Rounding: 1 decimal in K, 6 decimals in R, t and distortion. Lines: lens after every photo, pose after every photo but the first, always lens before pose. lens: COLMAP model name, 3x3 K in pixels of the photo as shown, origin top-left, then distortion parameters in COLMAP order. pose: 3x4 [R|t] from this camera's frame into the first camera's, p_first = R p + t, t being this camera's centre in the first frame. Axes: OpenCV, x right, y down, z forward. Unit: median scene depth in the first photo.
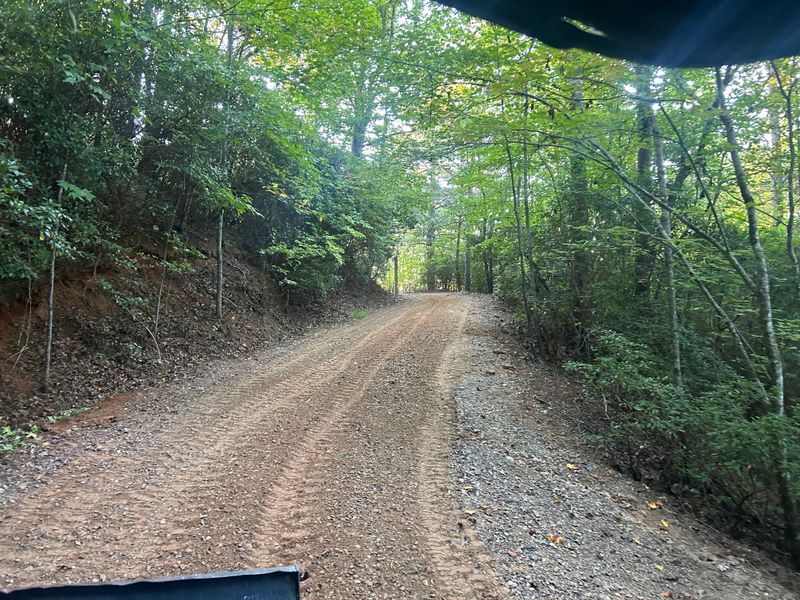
lens RADIAL K [[564.5, 0, 404.6], [0, 564.5, 304.8], [0, 0, 1]] dist [0.051444, -0.056009]
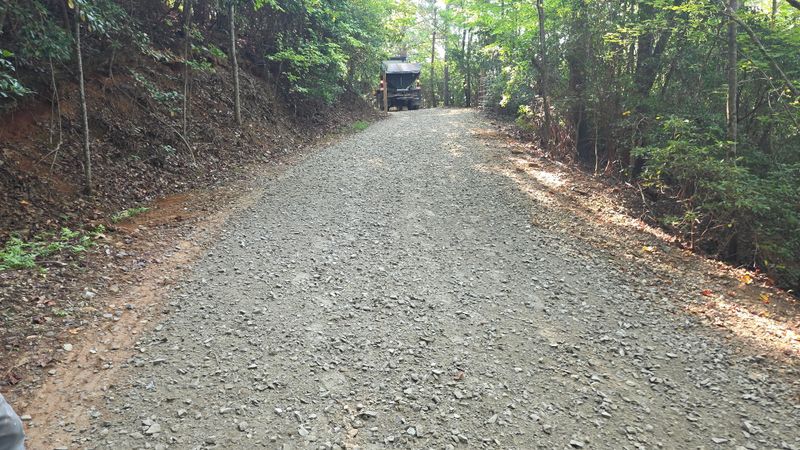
lens RADIAL K [[499.7, 0, 400.0], [0, 499.7, 225.0], [0, 0, 1]] dist [0.051485, -0.041281]
pose [[0.997334, -0.033970, 0.064586, -0.089802], [0.021102, 0.981486, 0.190368, 0.027512], [-0.069858, -0.188497, 0.979586, 0.075809]]
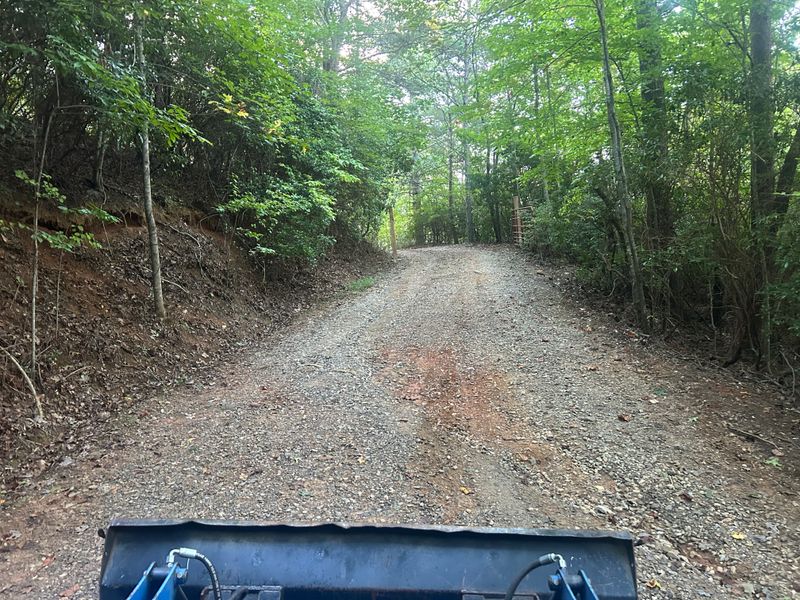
lens RADIAL K [[564.5, 0, 404.6], [0, 564.5, 304.8], [0, 0, 1]] dist [0.051444, -0.056009]
pose [[0.996069, -0.079197, 0.039680, -0.063254], [0.075757, 0.993769, 0.081759, -0.016806], [-0.045908, -0.078431, 0.995862, 0.285216]]
